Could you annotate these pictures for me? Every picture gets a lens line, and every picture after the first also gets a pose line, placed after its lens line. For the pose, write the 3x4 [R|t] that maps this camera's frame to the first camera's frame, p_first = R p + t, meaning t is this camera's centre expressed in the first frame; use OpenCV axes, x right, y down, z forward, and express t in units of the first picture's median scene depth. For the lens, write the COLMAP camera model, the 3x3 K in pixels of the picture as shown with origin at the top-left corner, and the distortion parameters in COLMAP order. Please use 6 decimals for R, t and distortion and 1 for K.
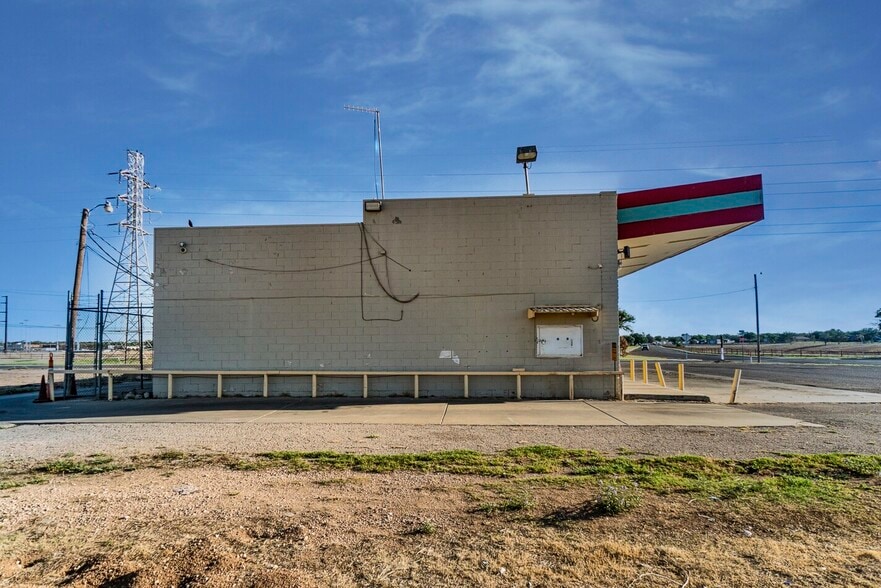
lens RADIAL K [[463.3, 0, 440.5], [0, 463.3, 294.0], [0, 0, 1]] dist [-0.004393, -0.000836]
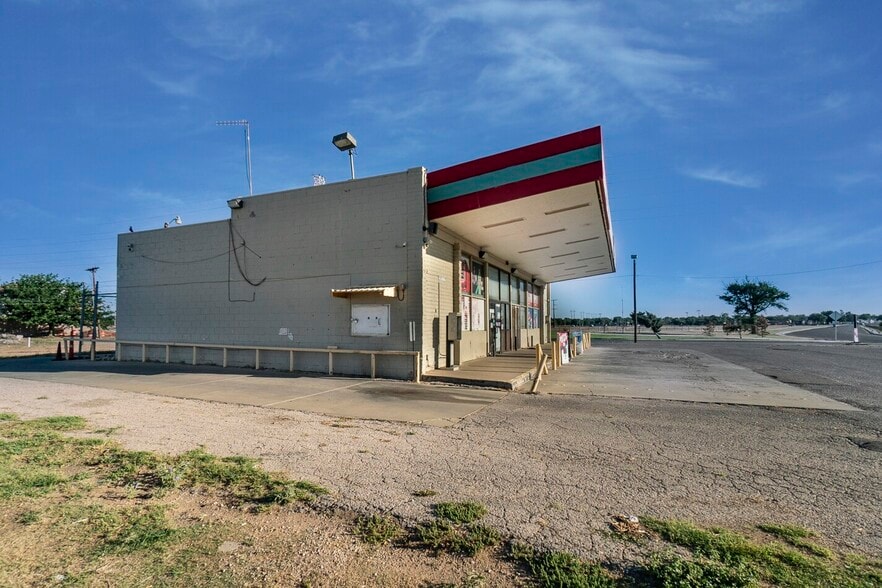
lens RADIAL K [[436.7, 0, 441.1], [0, 436.7, 274.1], [0, 0, 1]] dist [-0.002688, -0.000186]
pose [[0.934461, -0.031271, -0.354691, 0.725841], [0.024367, 0.999417, -0.023918, 0.026849], [0.355232, 0.013708, 0.934678, 0.155267]]
